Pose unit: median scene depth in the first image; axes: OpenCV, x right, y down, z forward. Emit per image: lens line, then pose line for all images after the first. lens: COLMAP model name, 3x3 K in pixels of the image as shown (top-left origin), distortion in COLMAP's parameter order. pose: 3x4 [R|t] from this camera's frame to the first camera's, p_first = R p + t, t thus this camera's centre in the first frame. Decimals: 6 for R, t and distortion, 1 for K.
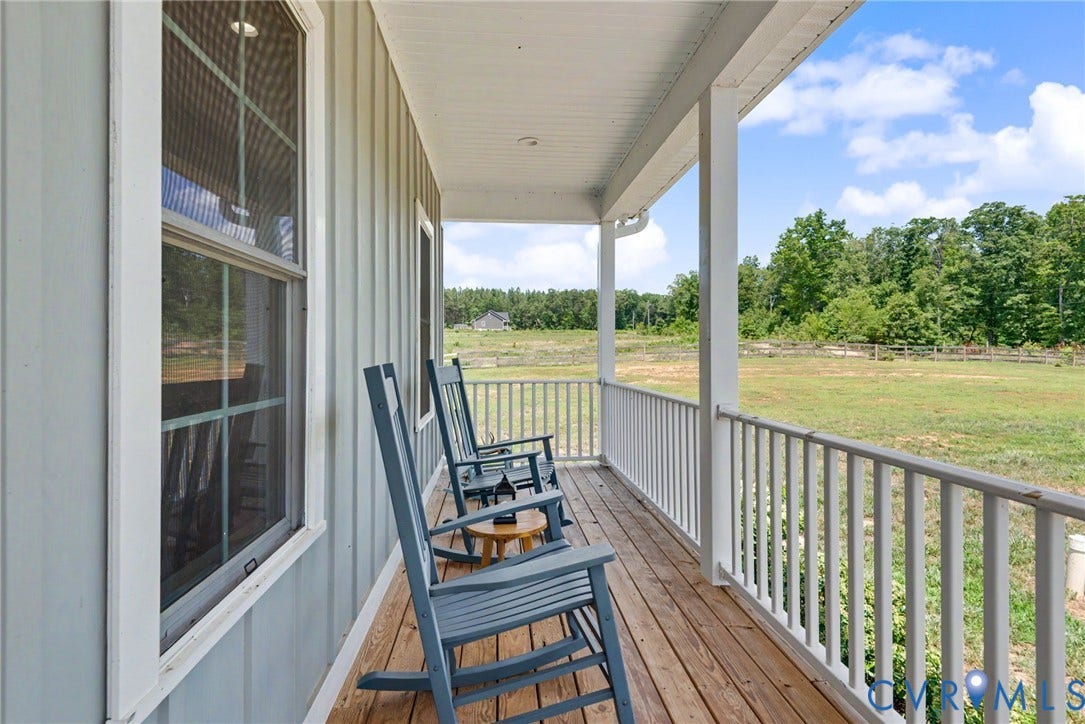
lens RADIAL K [[495.4, 0, 545.9], [0, 495.4, 363.4], [0, 0, 1]] dist [0.037713, -0.018457]
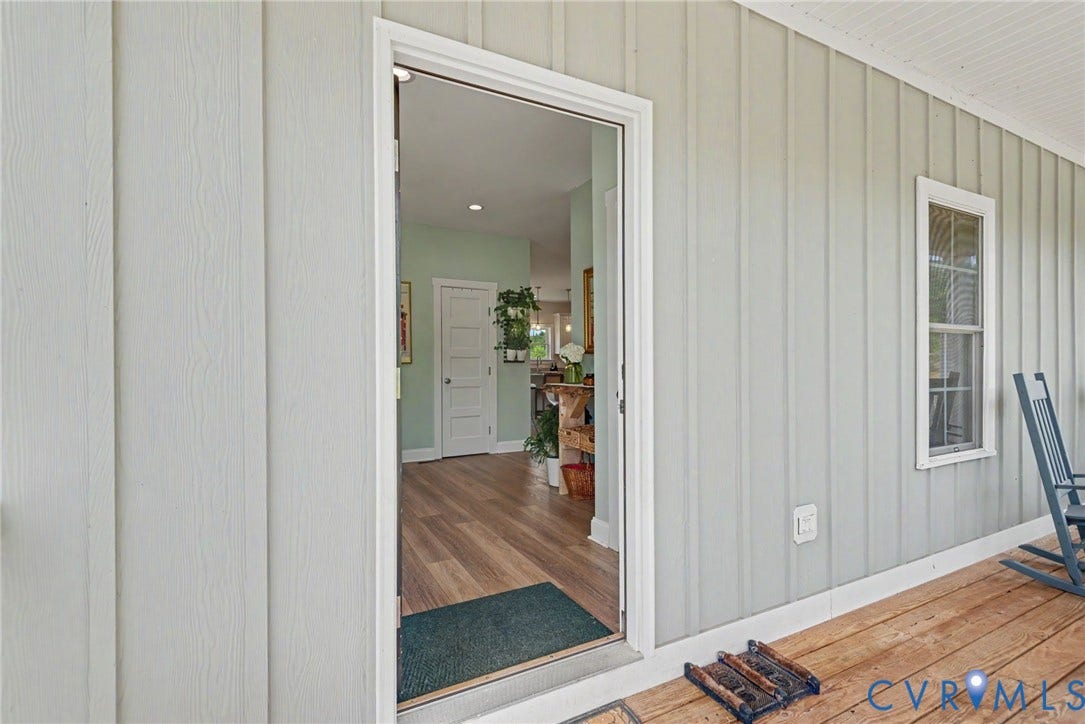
lens RADIAL K [[495.4, 0, 545.9], [0, 495.4, 363.4], [0, 0, 1]] dist [0.037713, -0.018457]
pose [[0.368753, 0.007144, -0.929500, 0.897456], [0.005699, 0.999934, 0.009946, -0.067099], [0.929510, -0.008965, 0.368688, -1.647960]]
